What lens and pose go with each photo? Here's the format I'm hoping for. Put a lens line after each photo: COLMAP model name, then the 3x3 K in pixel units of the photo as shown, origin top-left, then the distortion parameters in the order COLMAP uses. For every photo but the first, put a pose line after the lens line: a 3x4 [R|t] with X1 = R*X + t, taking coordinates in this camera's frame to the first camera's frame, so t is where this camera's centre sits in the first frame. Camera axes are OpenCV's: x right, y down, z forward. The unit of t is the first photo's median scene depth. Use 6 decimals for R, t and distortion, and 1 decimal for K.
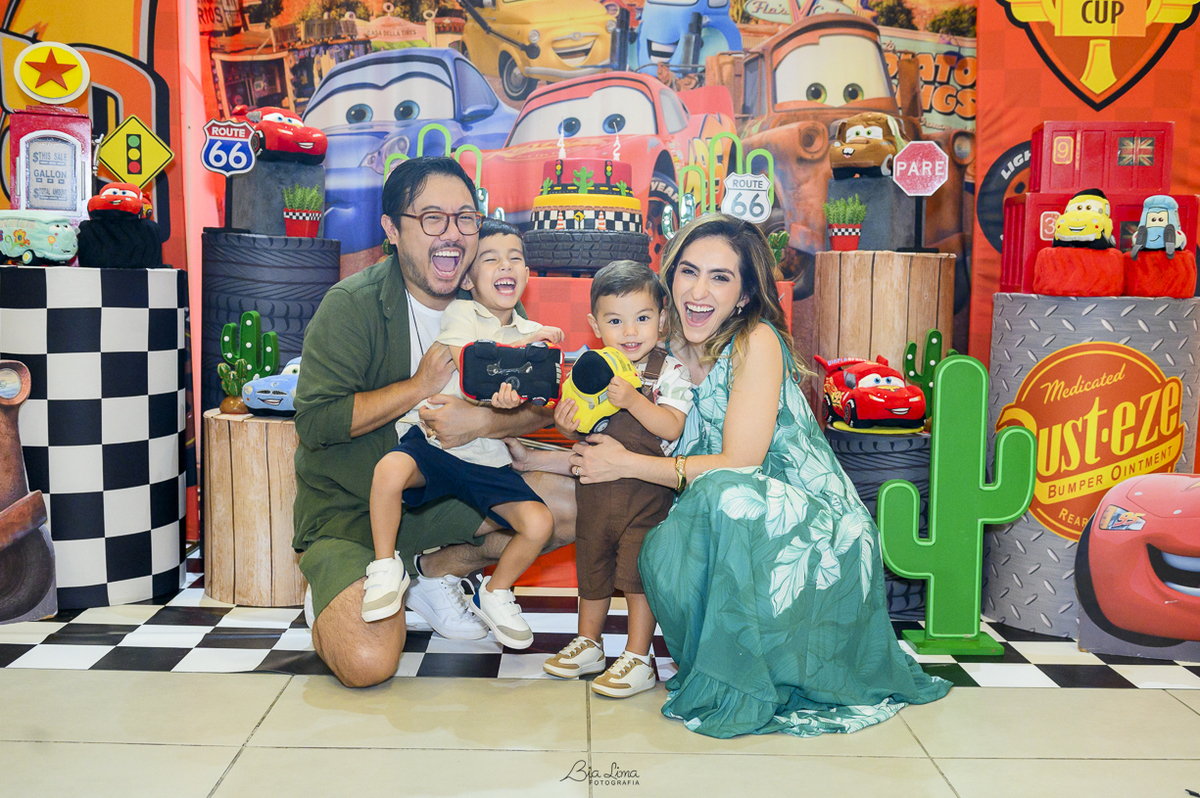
lens RADIAL K [[1284.9, 0, 607.9], [0, 1284.9, 418.6], [0, 0, 1]] dist [-0.005592, -0.016829]
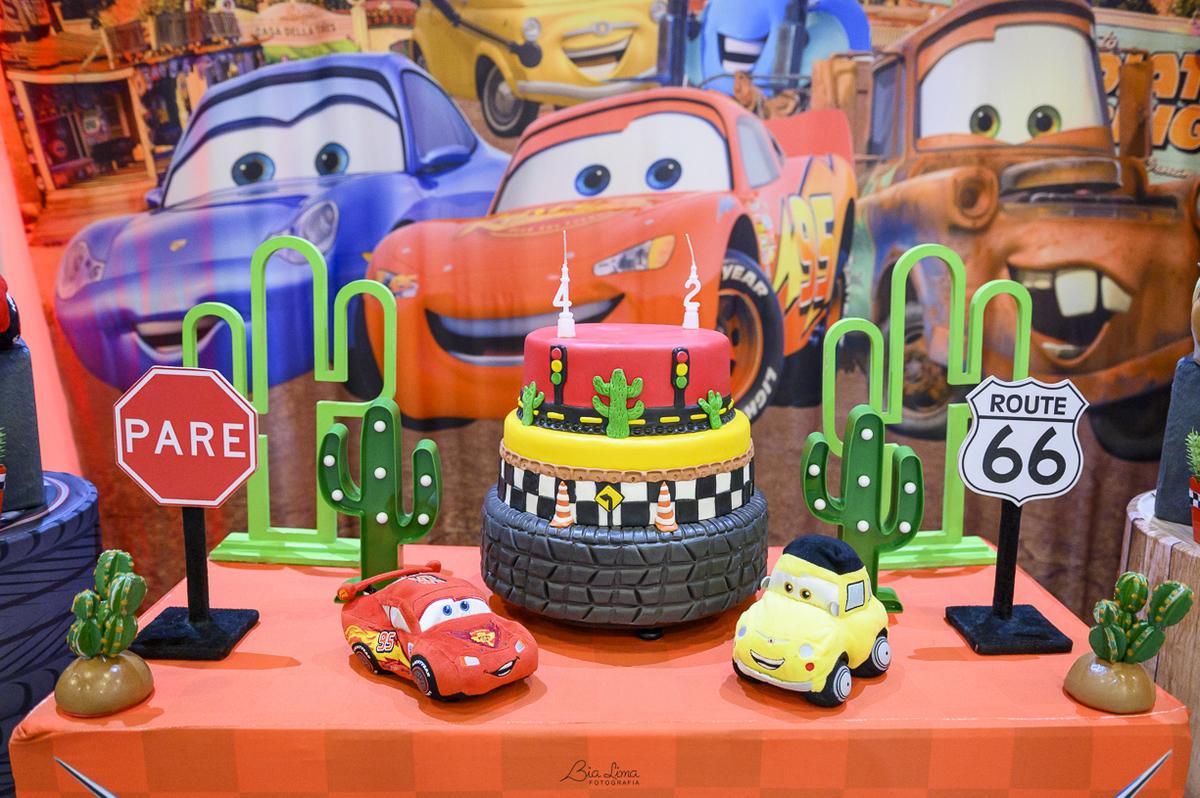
lens RADIAL K [[891.7, 0, 628.6], [0, 891.7, 426.4], [0, 0, 1]] dist [-0.026982, 0.017449]
pose [[0.999876, -0.013094, -0.008790, -0.014135], [0.014094, 0.991987, 0.125548, -0.221863], [0.007076, -0.125657, 0.992049, 0.756280]]
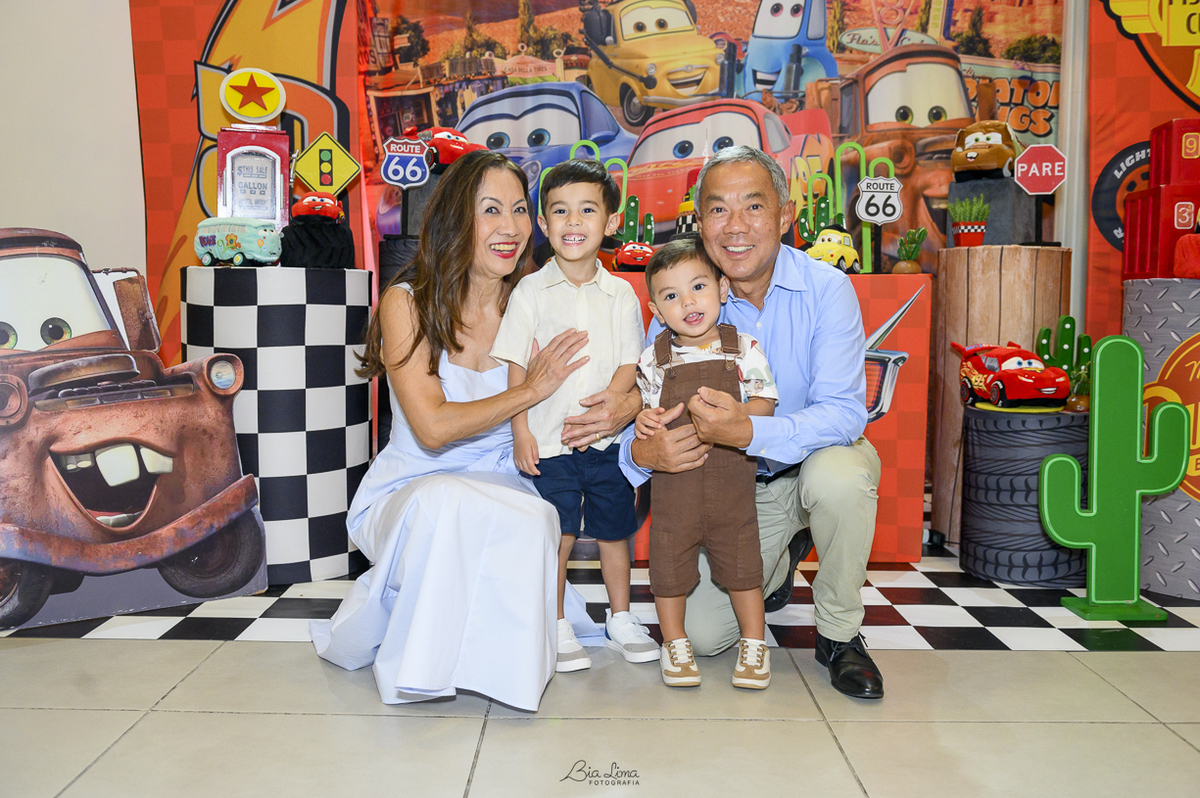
lens RADIAL K [[1071.3, 0, 591.8], [0, 1071.3, 394.3], [0, 0, 1]] dist [-0.020037, -0.015731]
pose [[0.999387, -0.013935, -0.032124, -0.113354], [0.013036, 0.999522, -0.028029, 0.015803], [0.032499, 0.027594, 0.999091, 0.098372]]
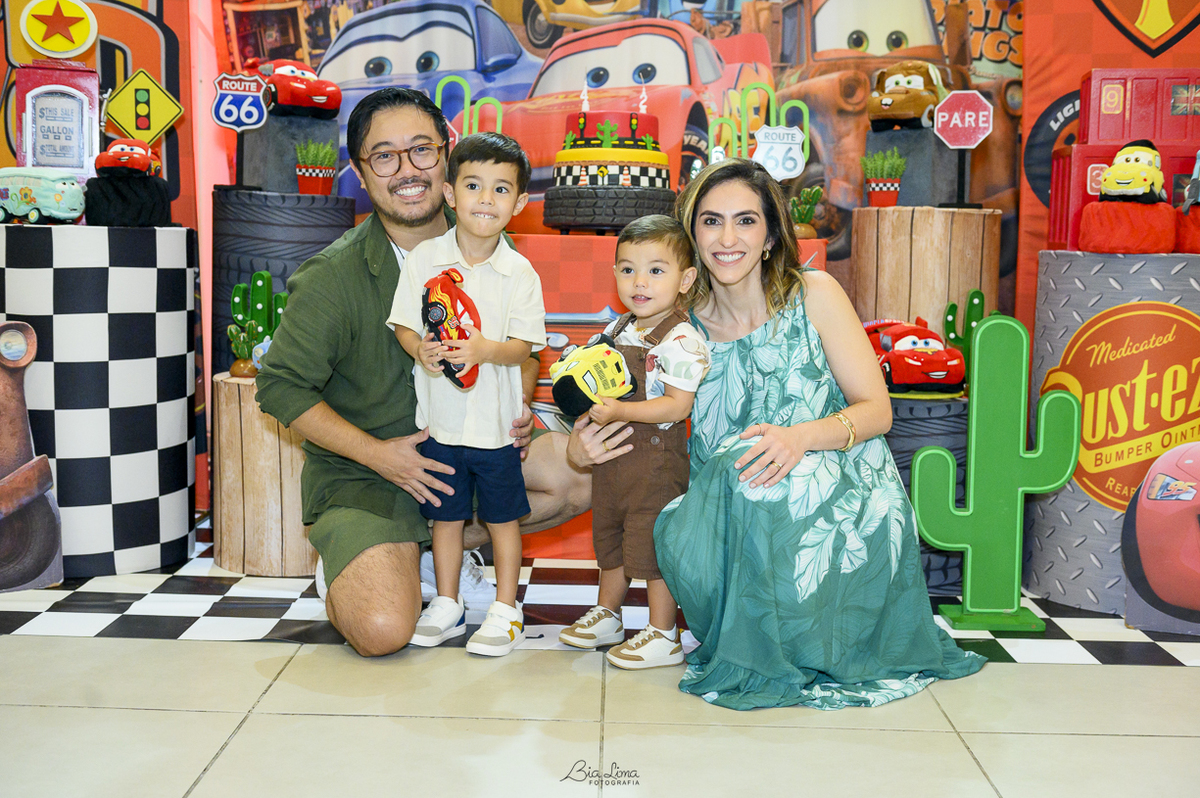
lens RADIAL K [[1388.8, 0, 602.2], [0, 1388.8, 391.1], [0, 0, 1]] dist [-0.009736, 0.016730]
pose [[0.999321, 0.001429, -0.036824, 0.016046], [-0.001455, 0.999999, -0.000682, 0.006712], [0.036823, 0.000735, 0.999322, -0.033147]]
